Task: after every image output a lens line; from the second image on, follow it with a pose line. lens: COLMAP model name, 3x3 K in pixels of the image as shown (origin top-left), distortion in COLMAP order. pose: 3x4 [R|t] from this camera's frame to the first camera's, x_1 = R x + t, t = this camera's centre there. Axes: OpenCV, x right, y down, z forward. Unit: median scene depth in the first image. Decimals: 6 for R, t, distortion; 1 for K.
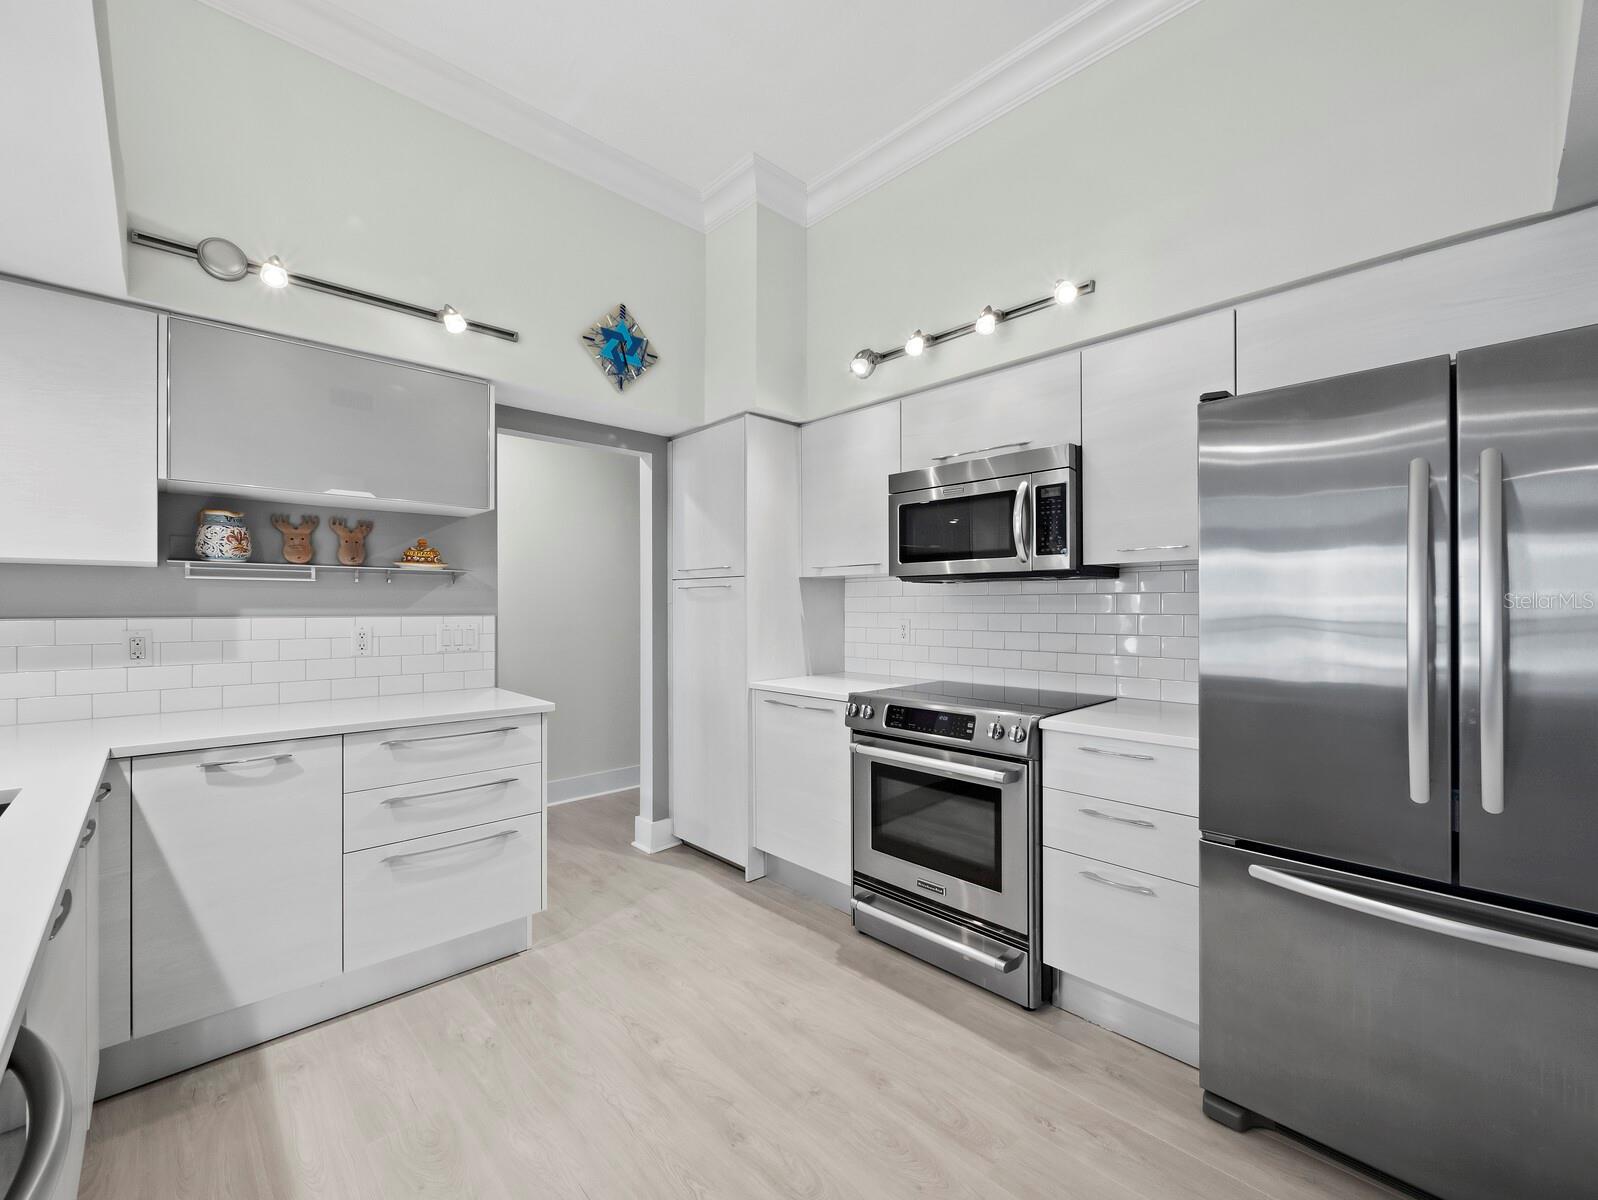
lens RADIAL K [[674.4, 0, 802.3], [0, 674.4, 603.7], [0, 0, 1]] dist [-0.005614, 0.000321]
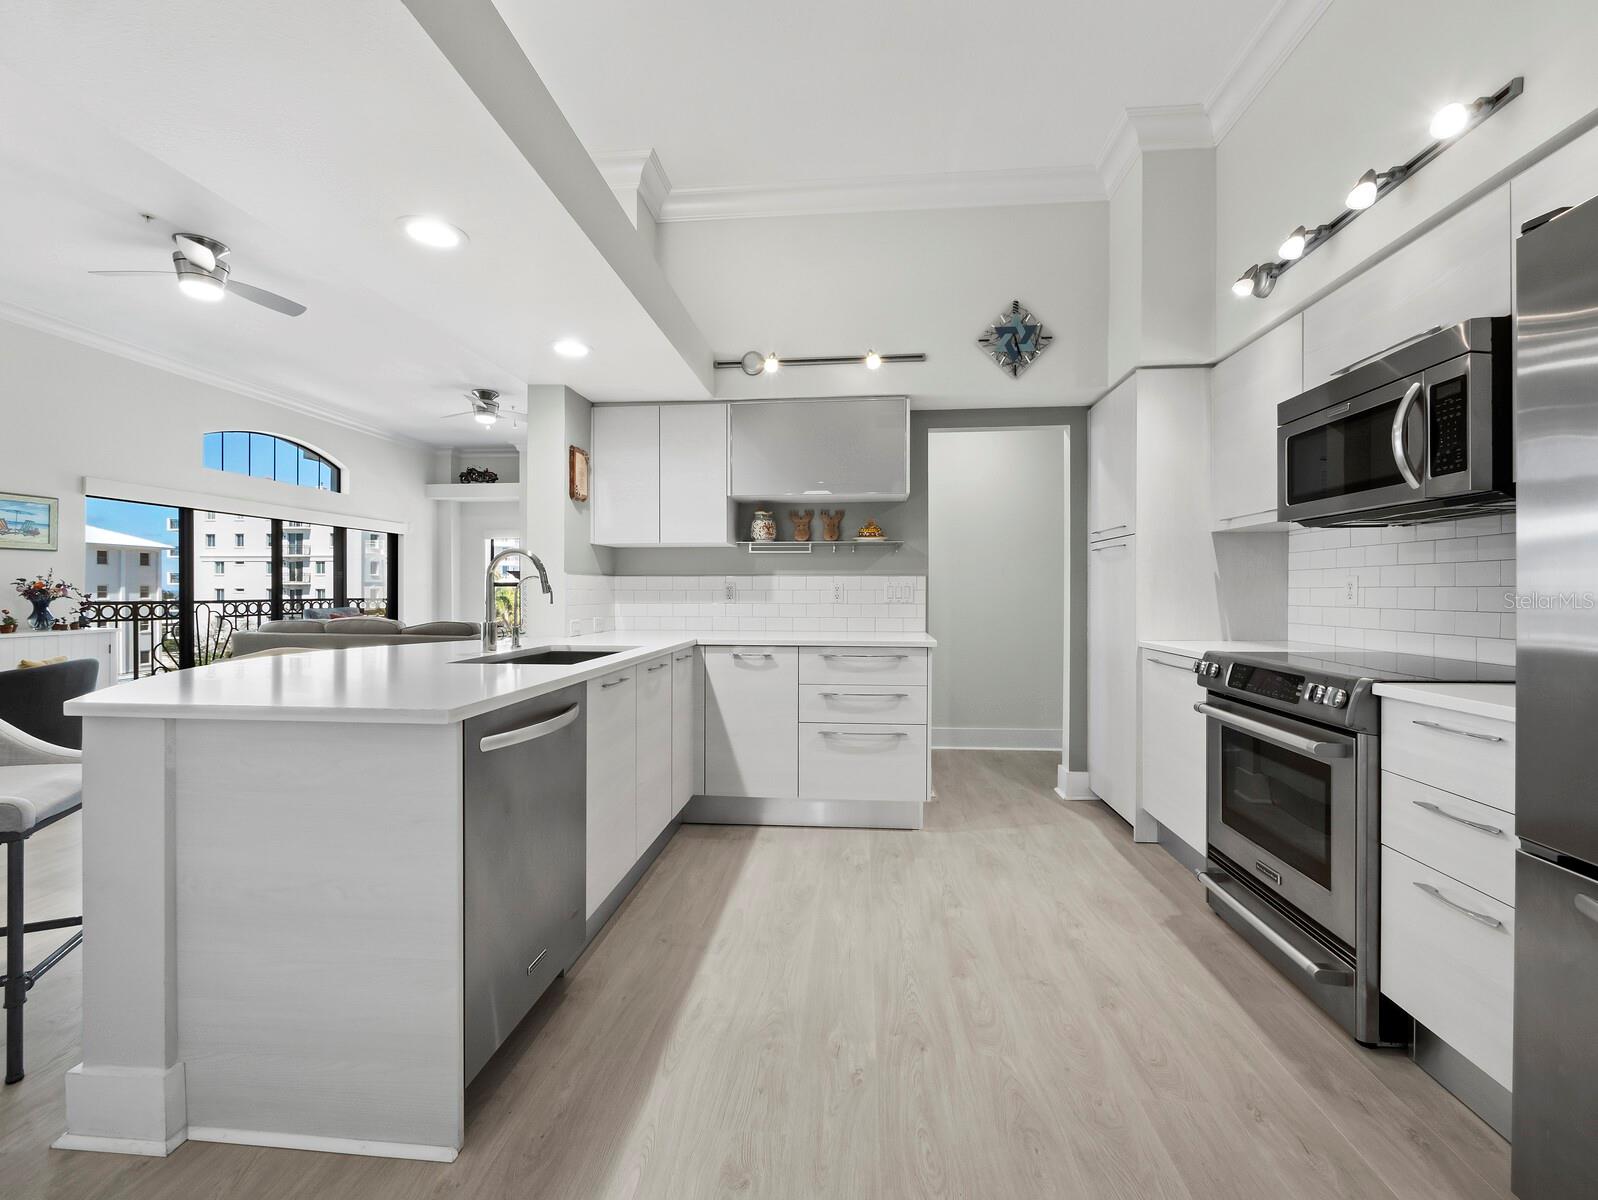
lens RADIAL K [[679.2, 0, 796.9], [0, 679.2, 592.4], [0, 0, 1]] dist [-0.005908, 0.000207]
pose [[0.651540, 0.003280, -0.758607, 0.441090], [0.000220, 0.999990, 0.004513, 0.051759], [0.758614, -0.003107, 0.651533, -0.033055]]
